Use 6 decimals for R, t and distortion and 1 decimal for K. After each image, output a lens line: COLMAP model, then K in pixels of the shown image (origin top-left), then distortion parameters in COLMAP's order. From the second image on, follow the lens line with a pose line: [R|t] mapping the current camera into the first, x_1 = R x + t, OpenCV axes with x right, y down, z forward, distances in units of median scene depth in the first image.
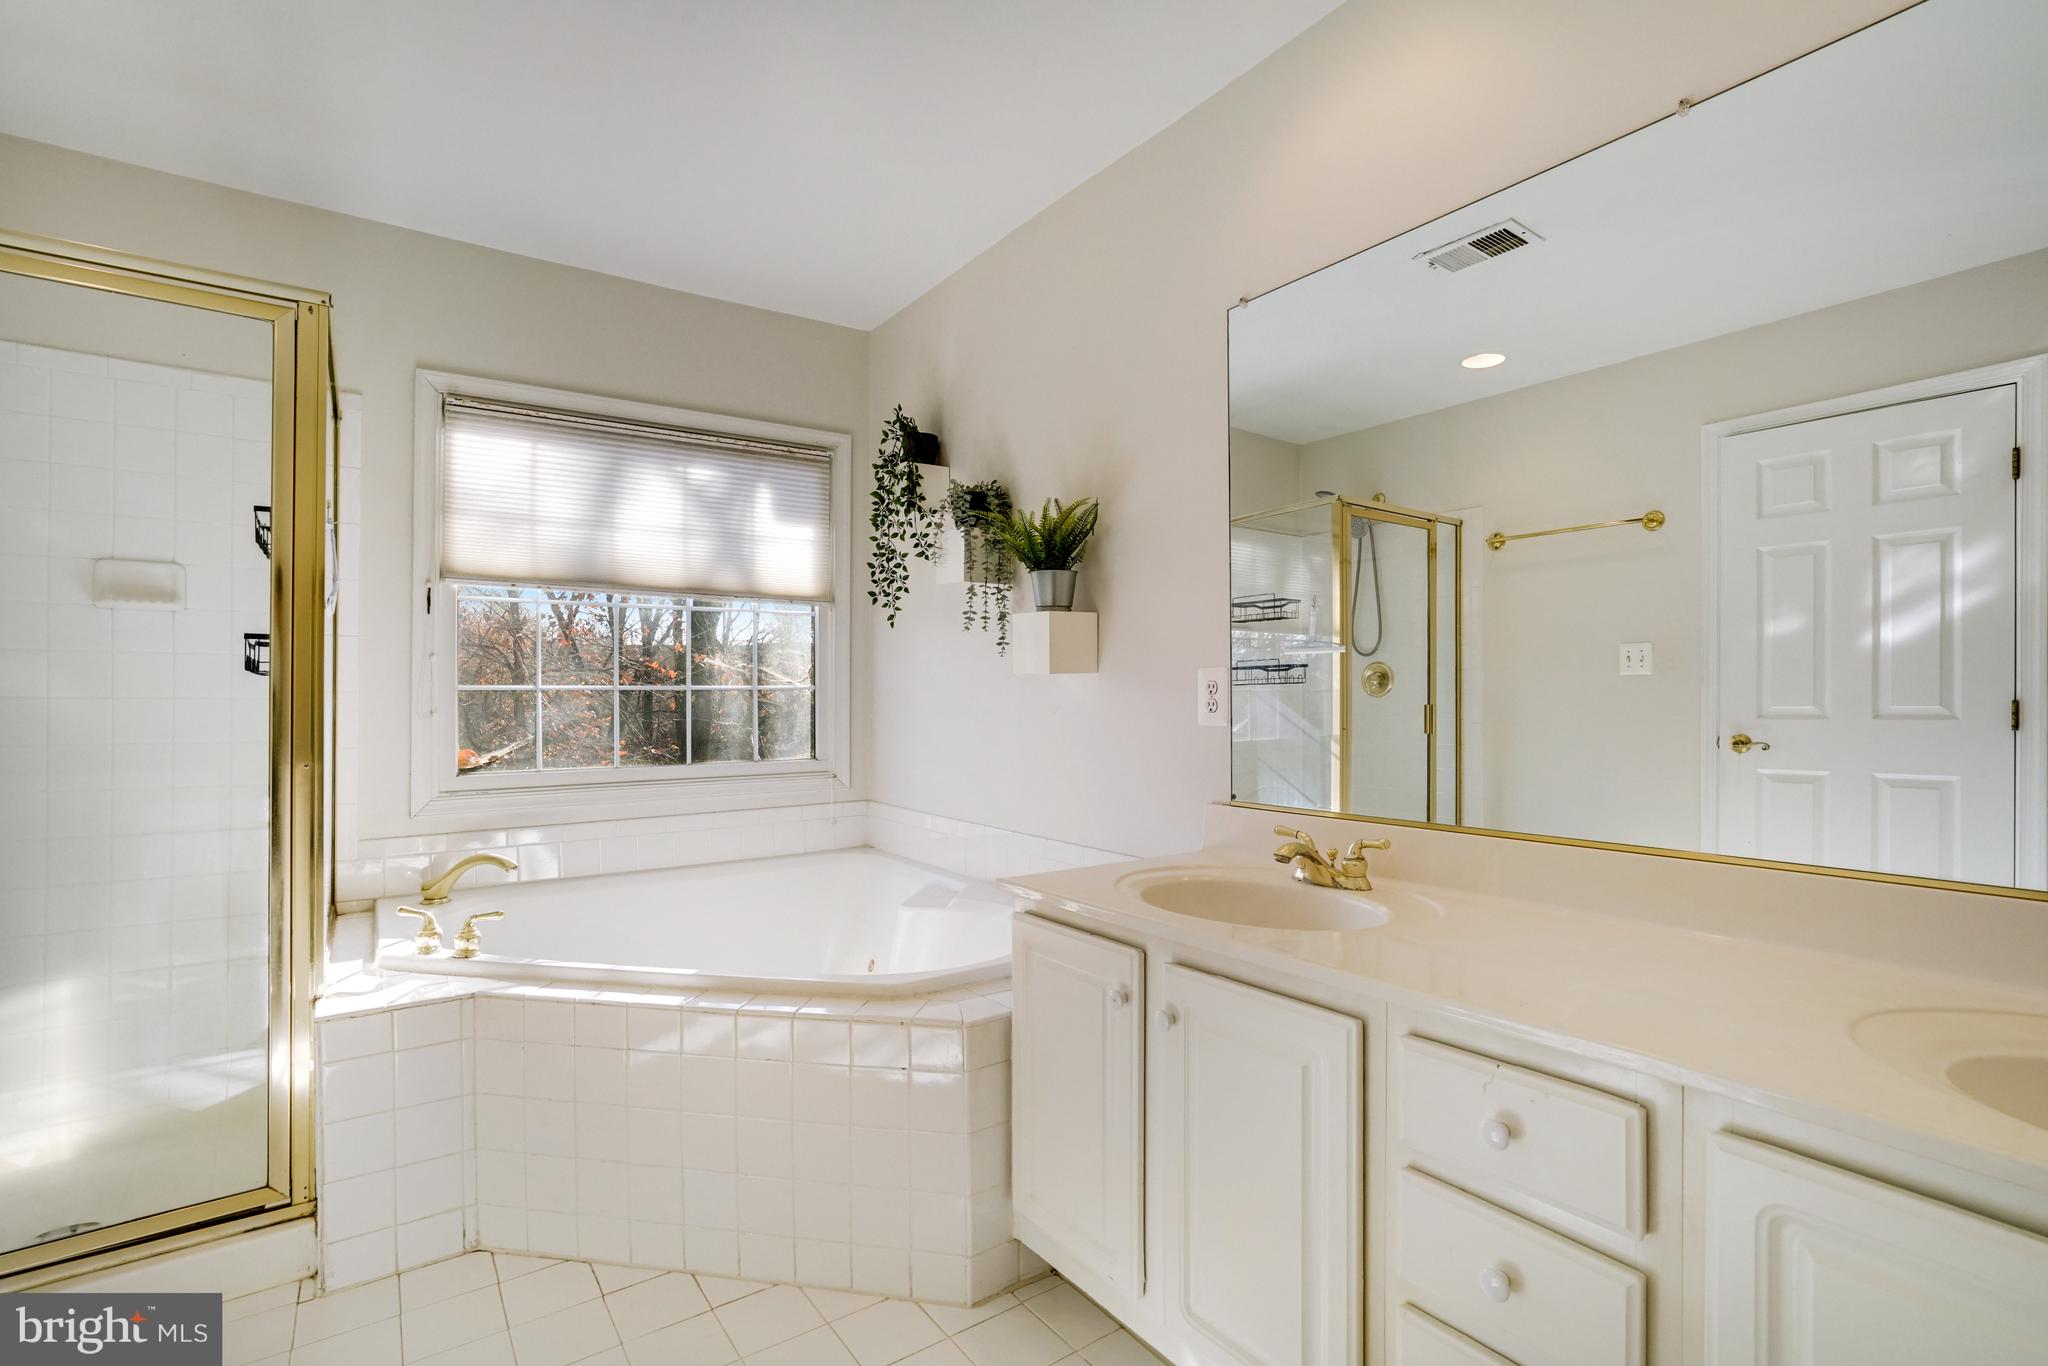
lens RADIAL K [[959.1, 0, 1017.6], [0, 959.1, 670.8], [0, 0, 1]] dist [-0.025839, 0.016951]
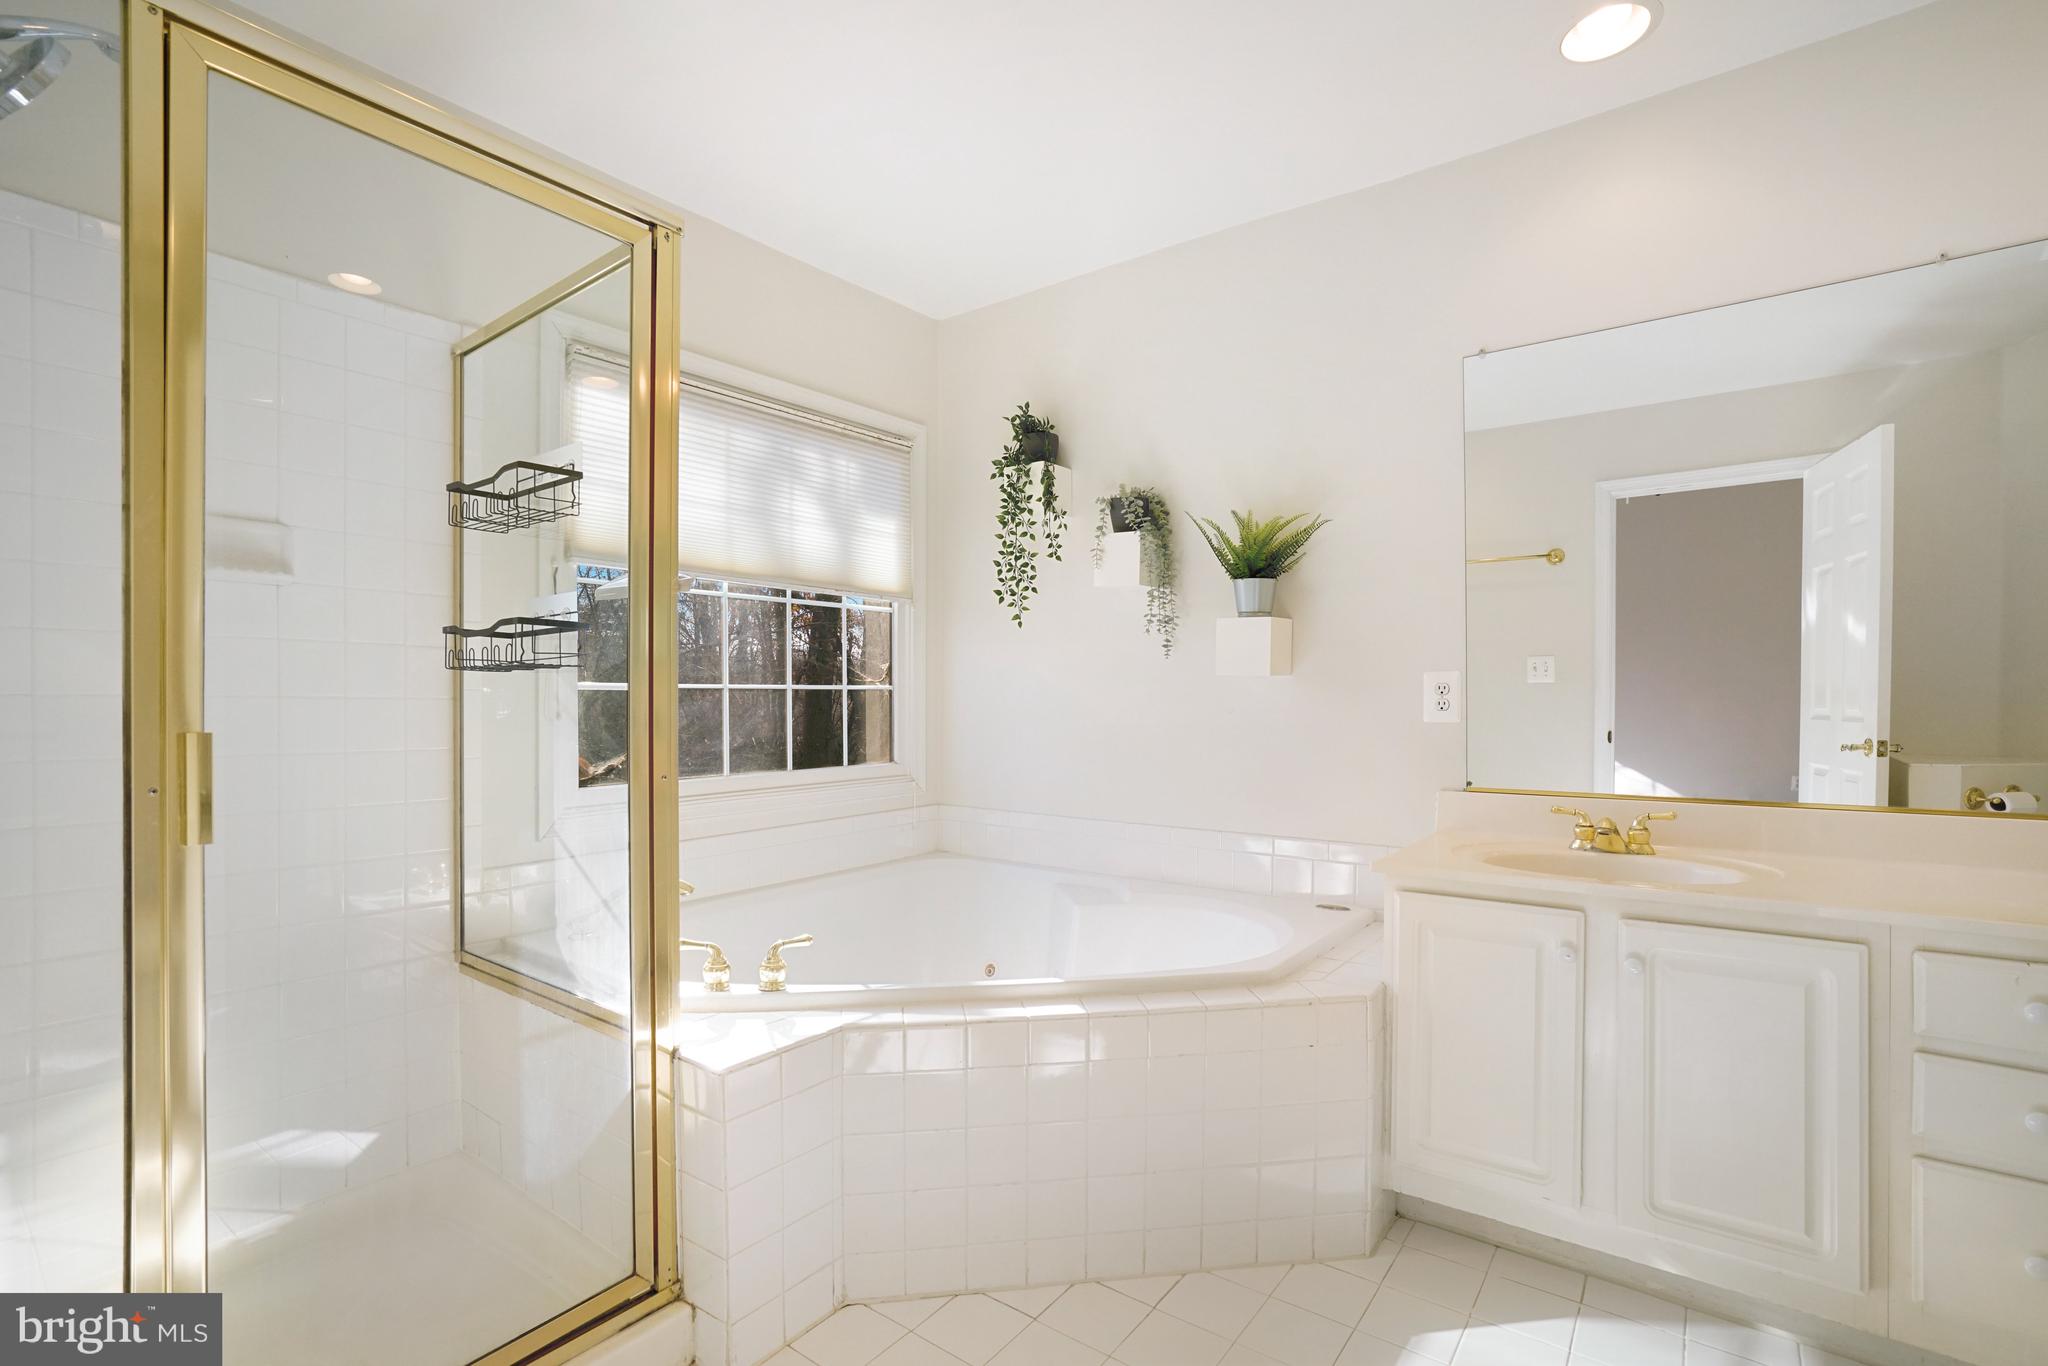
lens RADIAL K [[952.1, 0, 1033.9], [0, 952.1, 683.7], [0, 0, 1]] dist [-0.047051, 0.022333]
pose [[0.948482, 0.006155, 0.316770, -0.463754], [-0.009356, 0.999919, 0.008585, 0.004748], [-0.316692, -0.011107, 0.948464, 0.068861]]
